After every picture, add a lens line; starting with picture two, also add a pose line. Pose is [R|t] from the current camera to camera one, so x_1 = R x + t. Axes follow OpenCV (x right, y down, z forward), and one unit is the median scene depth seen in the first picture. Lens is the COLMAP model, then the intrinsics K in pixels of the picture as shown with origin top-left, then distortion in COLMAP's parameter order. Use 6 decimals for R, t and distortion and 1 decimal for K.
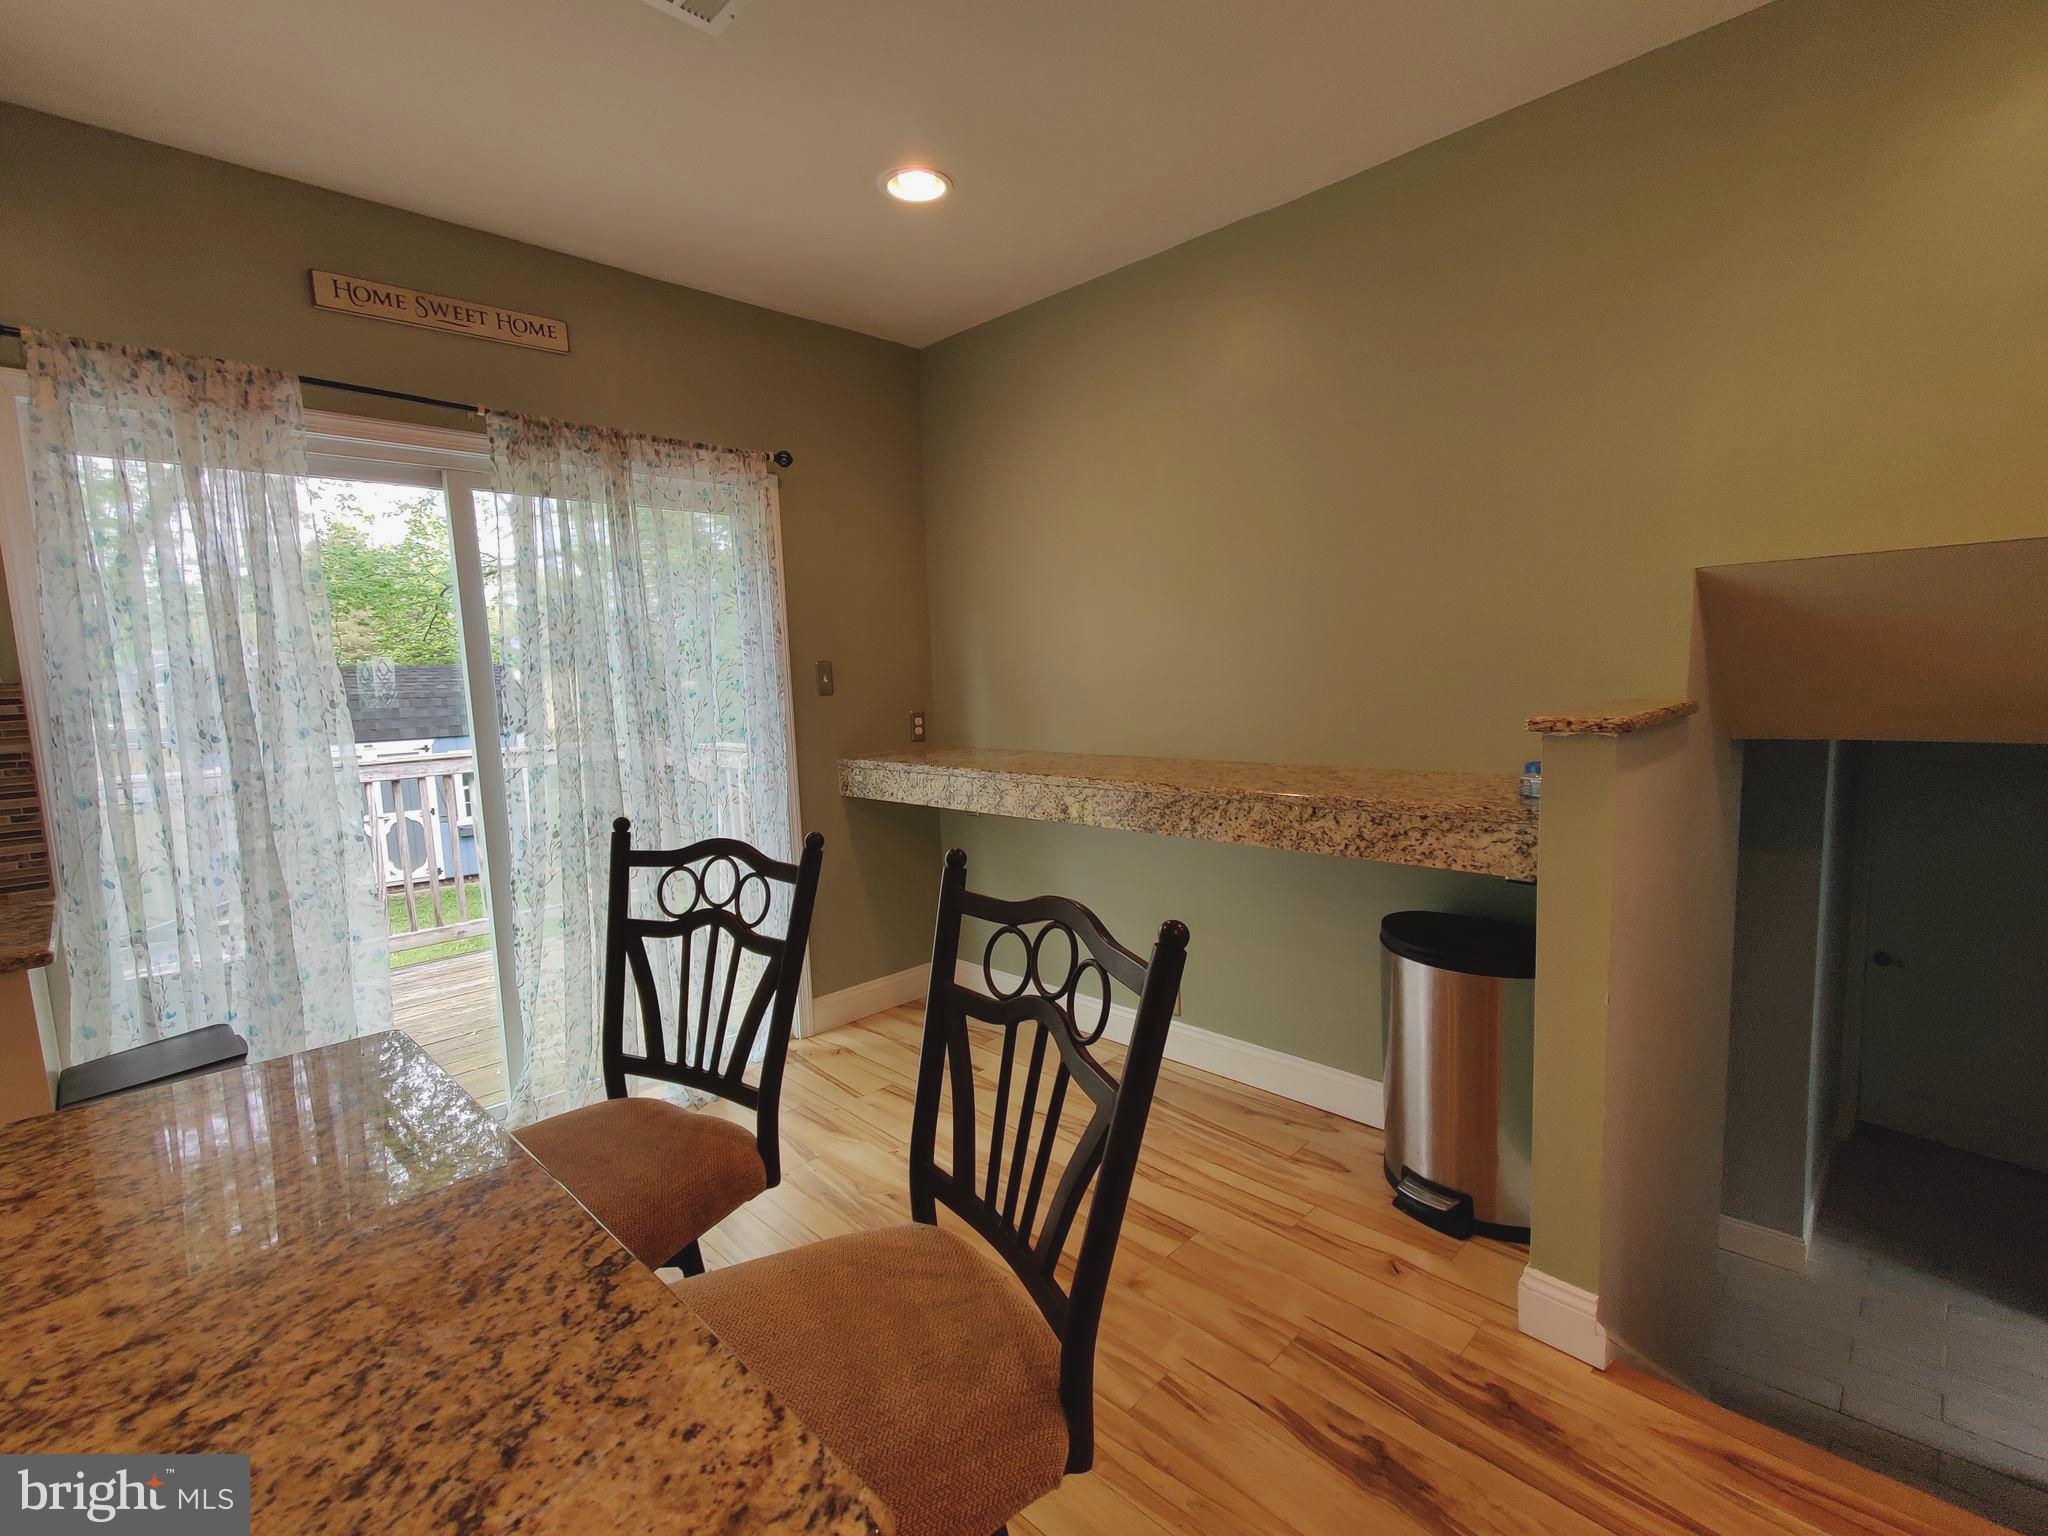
lens RADIAL K [[928.1, 0, 1020.1], [0, 928.1, 774.2], [0, 0, 1]] dist [0.024756, -0.015235]
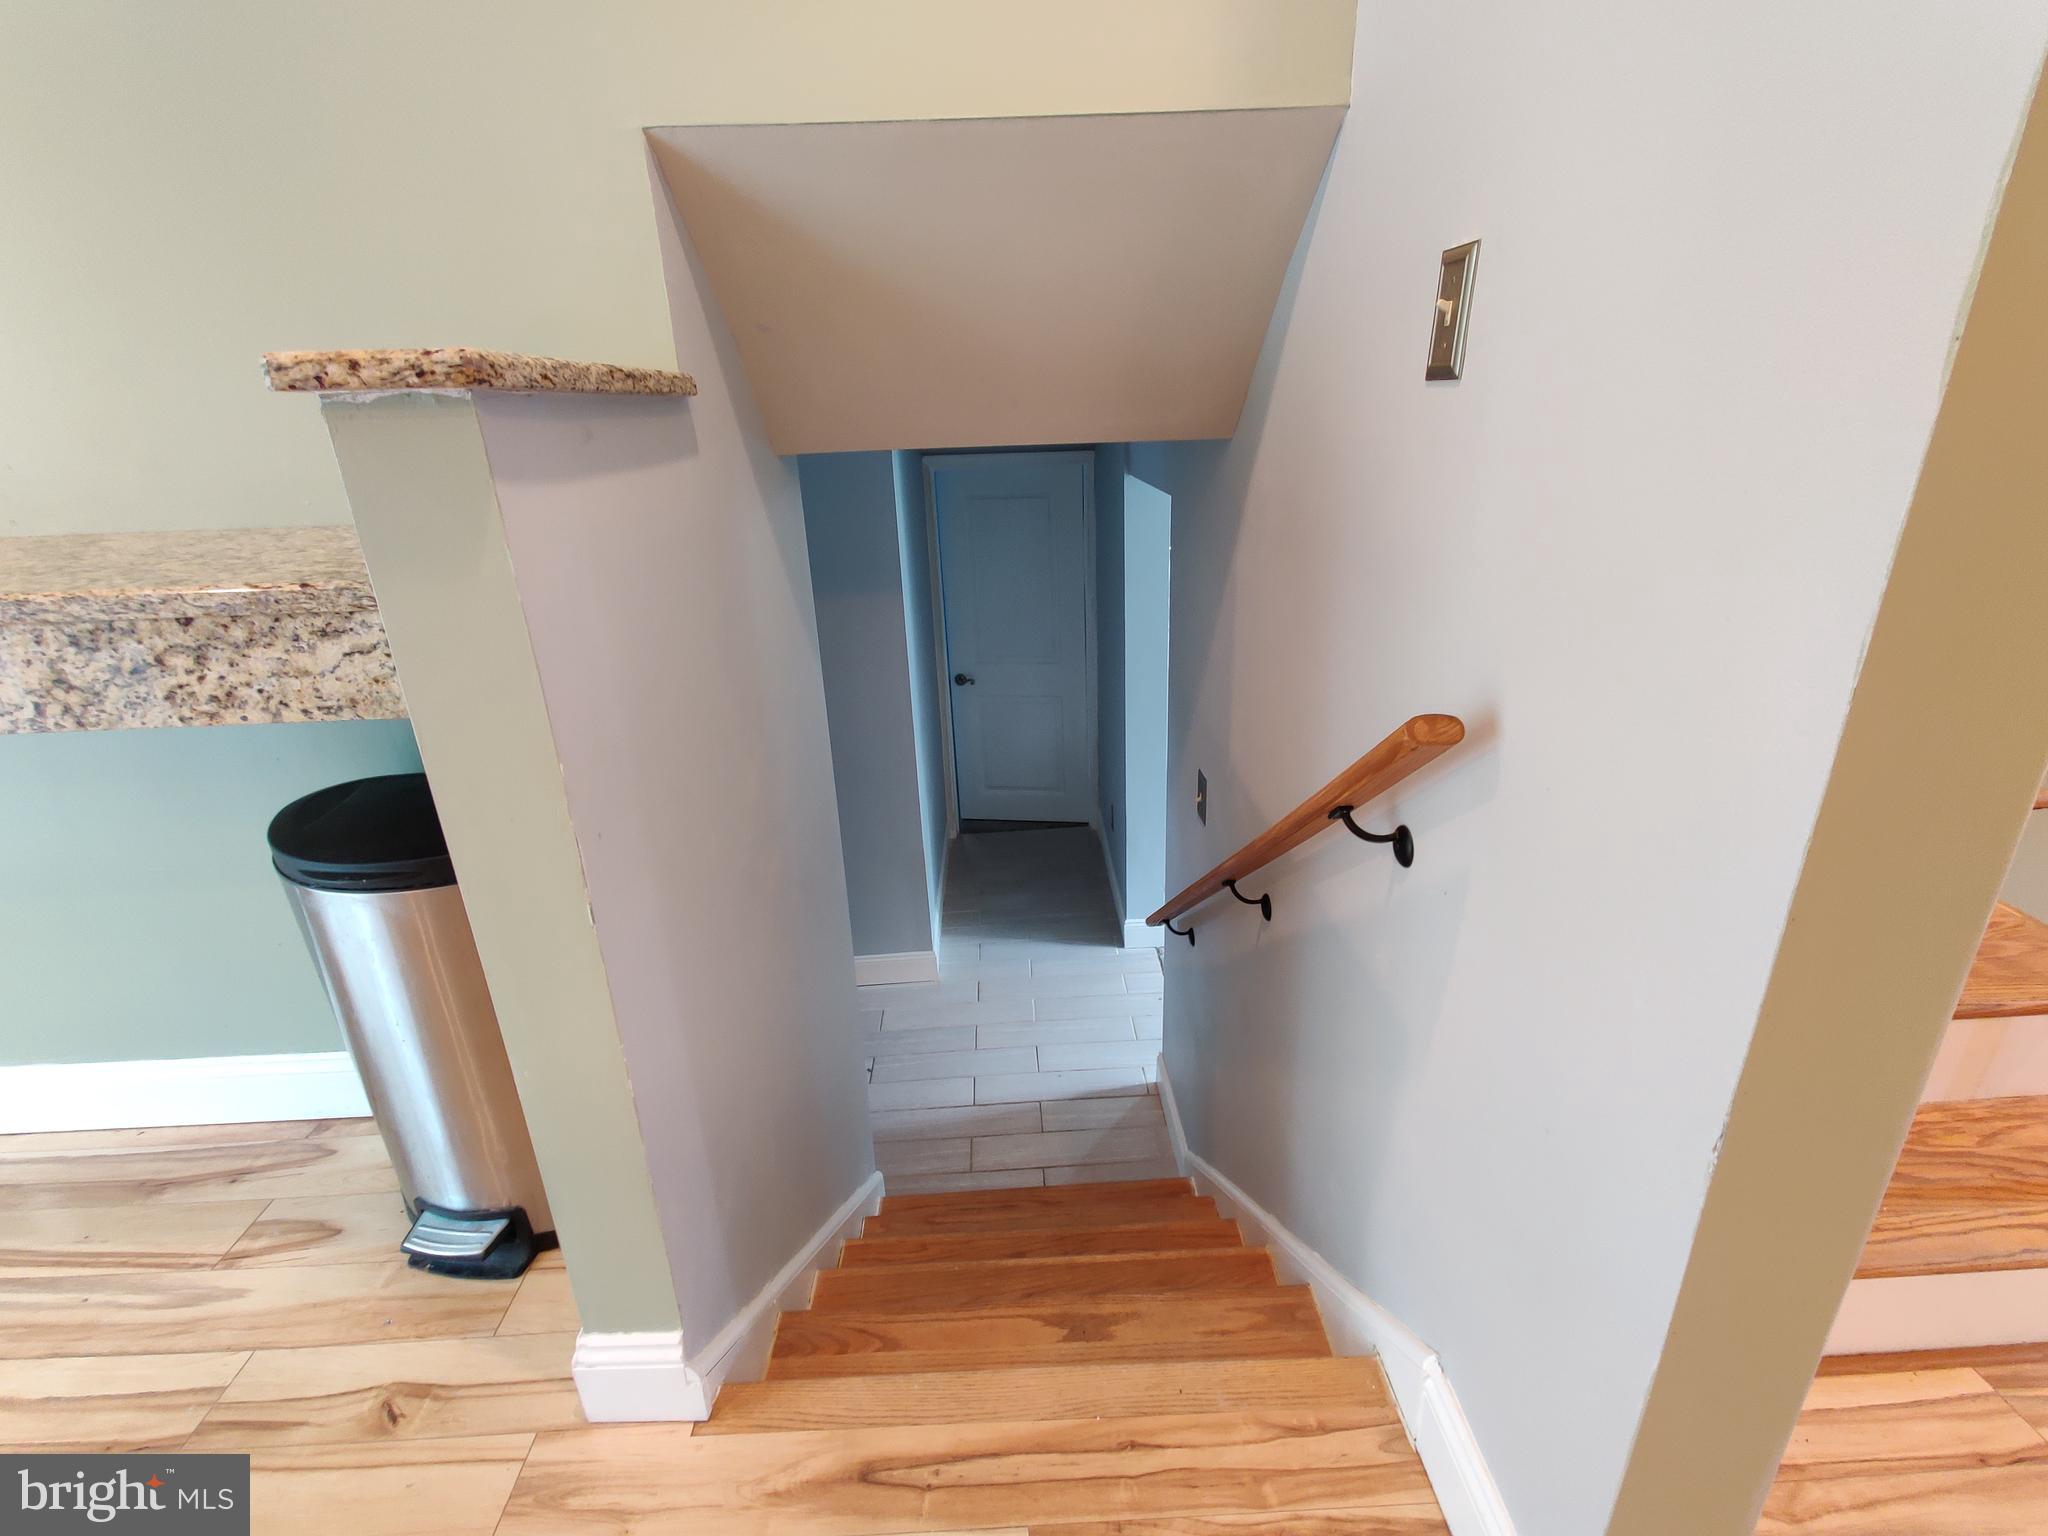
lens RADIAL K [[928.1, 0, 1020.1], [0, 928.1, 774.2], [0, 0, 1]] dist [0.024756, -0.015235]
pose [[0.683066, -0.254730, 0.684495, 0.376980], [0.086545, 0.958834, 0.270458, 0.029254], [-0.725211, -0.125501, 0.676993, 0.385376]]
